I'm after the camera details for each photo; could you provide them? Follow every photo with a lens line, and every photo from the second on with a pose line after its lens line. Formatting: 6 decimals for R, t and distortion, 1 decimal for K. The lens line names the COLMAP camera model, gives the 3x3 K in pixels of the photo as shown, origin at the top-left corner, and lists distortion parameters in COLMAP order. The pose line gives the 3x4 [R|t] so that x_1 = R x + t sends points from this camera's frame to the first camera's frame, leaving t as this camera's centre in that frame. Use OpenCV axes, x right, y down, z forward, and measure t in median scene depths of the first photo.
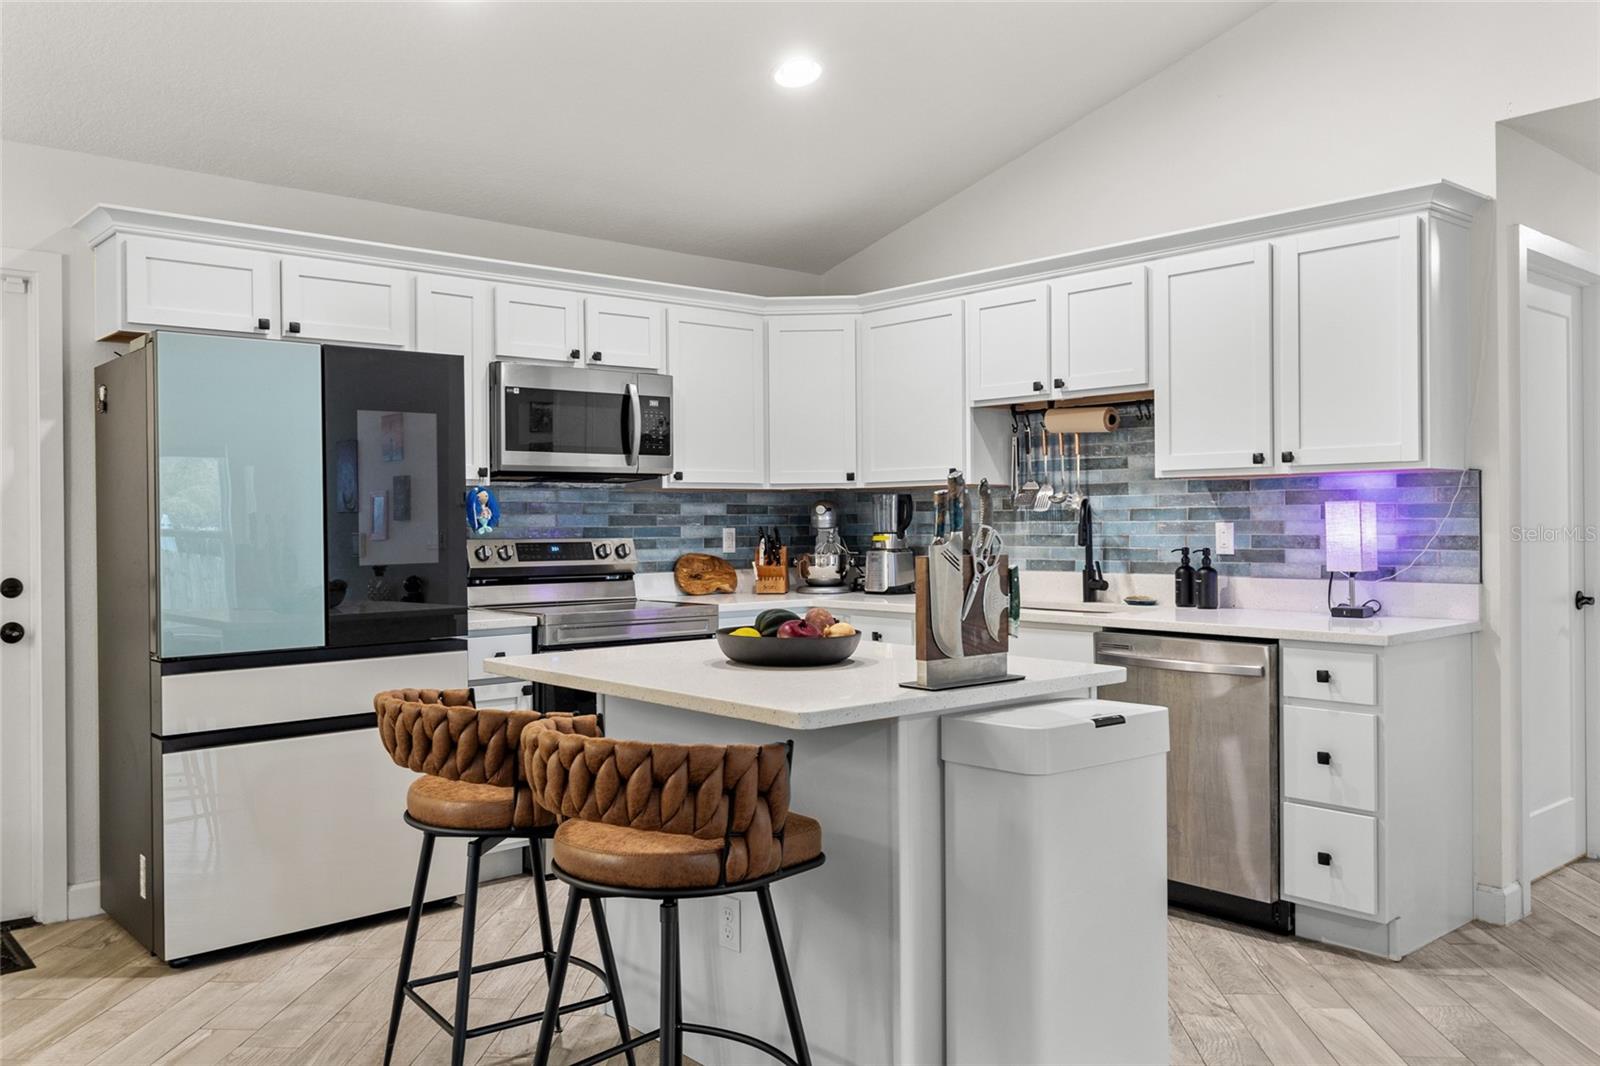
lens RADIAL K [[1244.1, 0, 802.5], [0, 1244.1, 518.8], [0, 0, 1]] dist [0.000214, 0.012568]
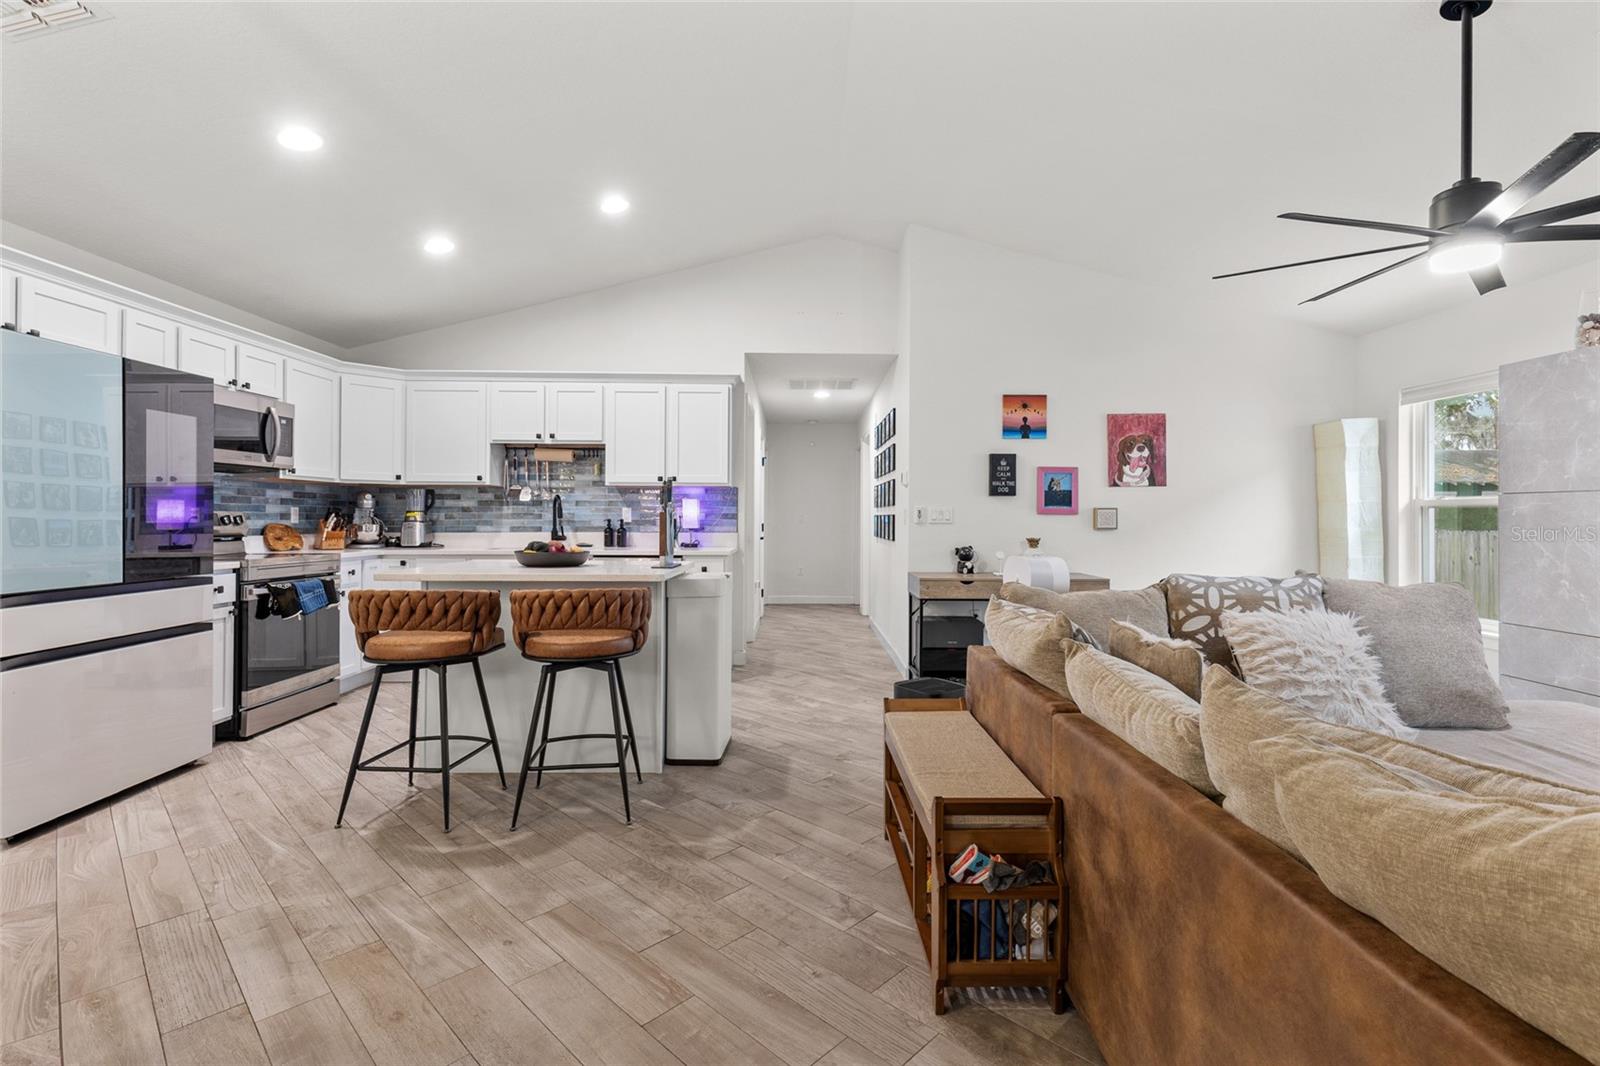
lens RADIAL K [[724.3, 0, 806.8], [0, 724.3, 513.7], [0, 0, 1]] dist [0.008845, -0.003543]
pose [[0.643446, 0.014919, 0.765346, -0.400972], [-0.009106, 0.999889, -0.011835, 0.024233], [-0.765437, 0.000646, 0.643510, -0.052732]]
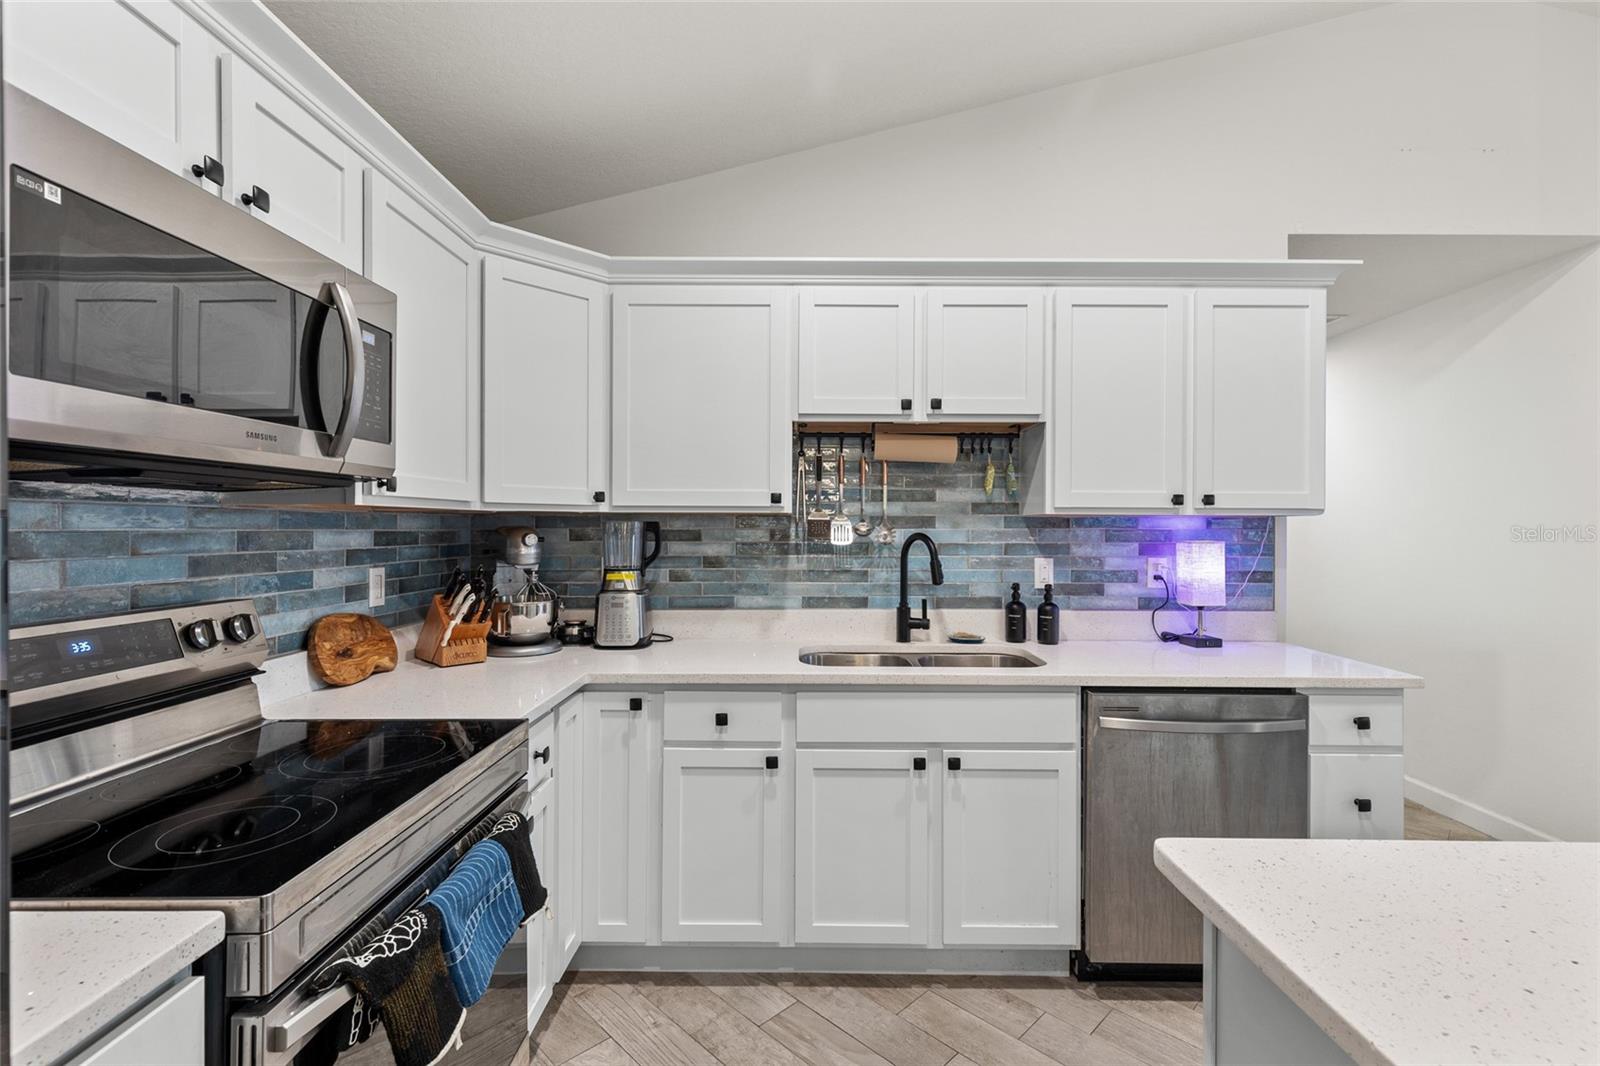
lens RADIAL K [[724.3, 0, 806.1], [0, 724.3, 528.9], [0, 0, 1]] dist [0.008845, -0.003543]
pose [[0.661446, 0.008631, 0.749943, -0.232850], [-0.010066, 0.999946, -0.002629, -0.016699], [-0.749925, -0.005810, 0.661497, 0.701506]]
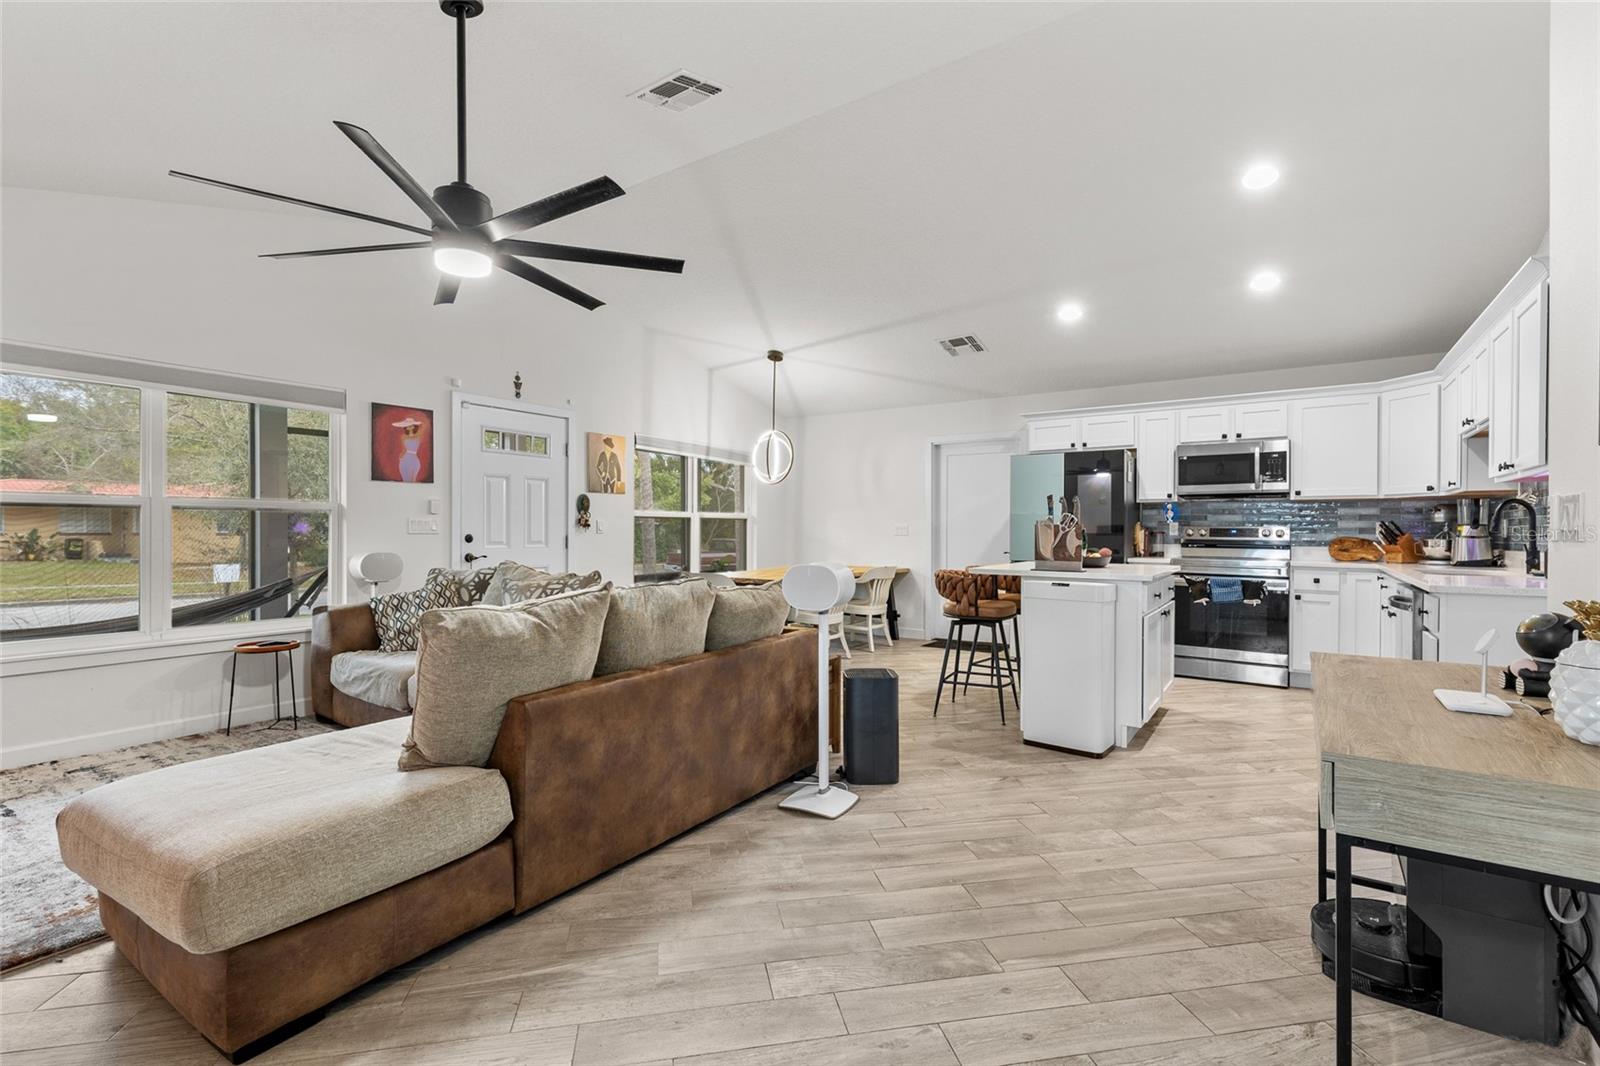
lens RADIAL K [[724.3, 0, 801.1], [0, 724.3, 530.0], [0, 0, 1]] dist [0.008845, -0.003543]
pose [[0.248087, 0.009595, -0.968690, 0.814889], [-0.005599, 0.999948, 0.008470, 0.016439], [0.968722, 0.003323, 0.248128, 0.024267]]
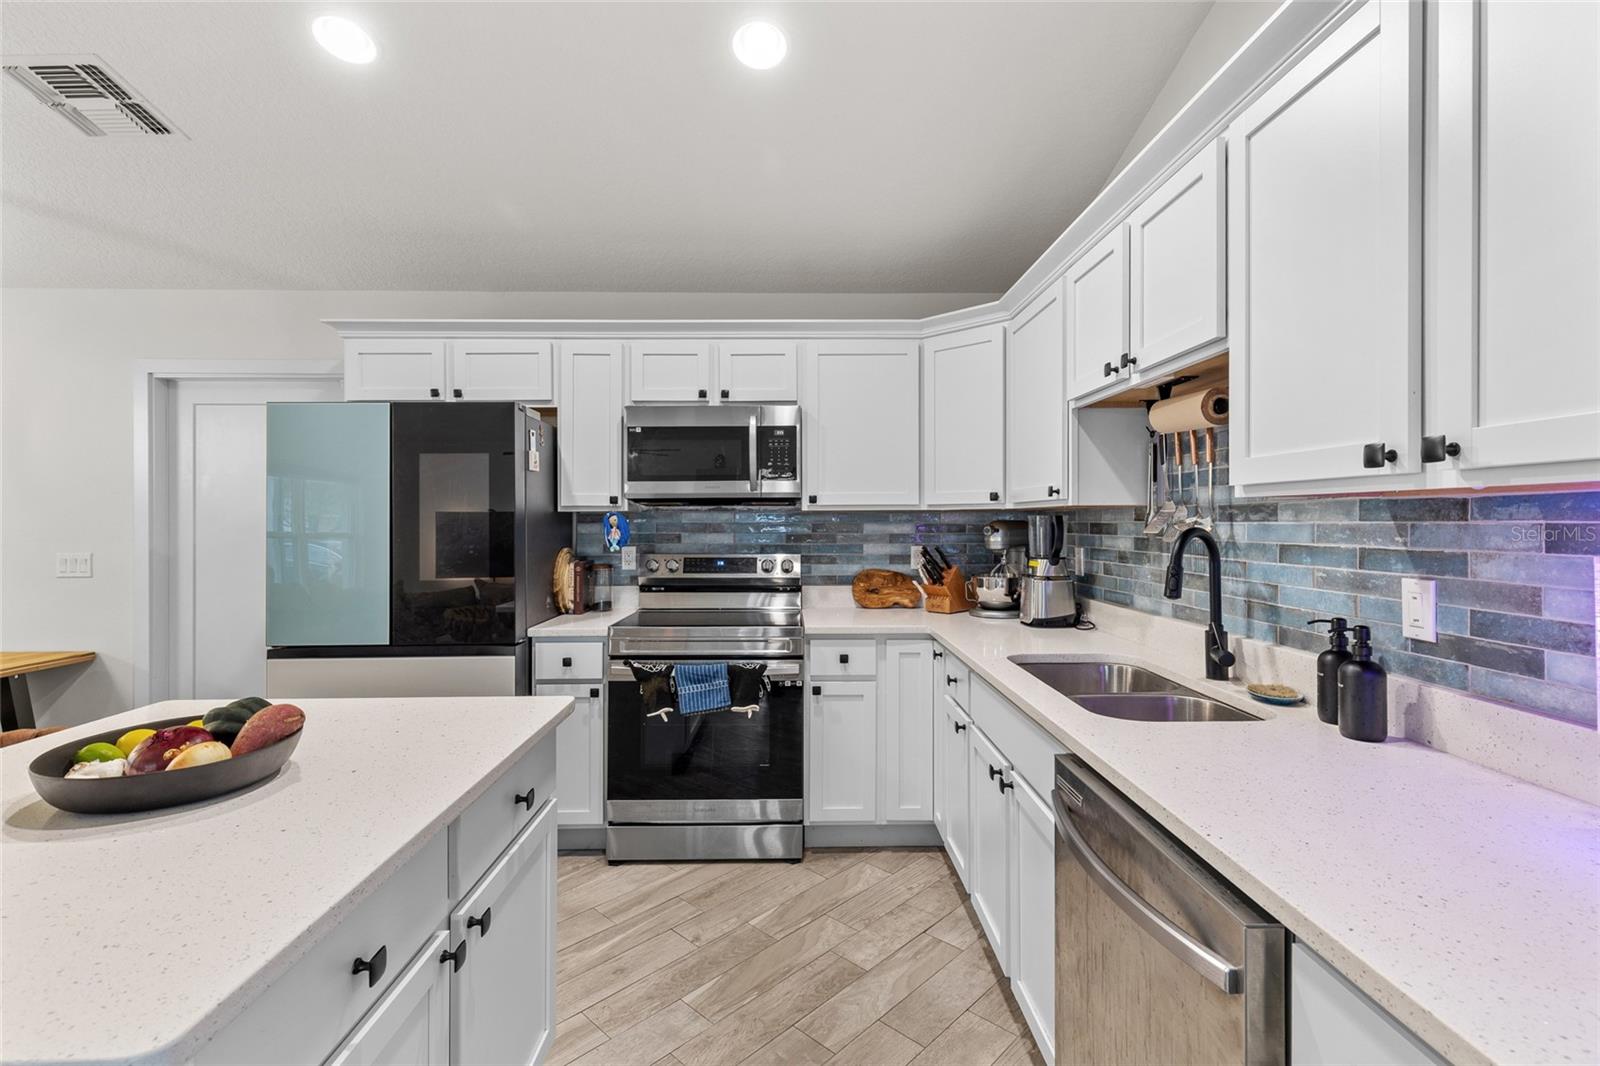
lens RADIAL K [[724.3, 0, 806.9], [0, 724.3, 518.3], [0, 0, 1]] dist [0.008845, -0.003543]
pose [[0.766427, 0.004687, -0.642314, 0.317426], [-0.002361, 0.999987, 0.004480, -0.022338], [0.642327, -0.001917, 0.766428, 0.558646]]
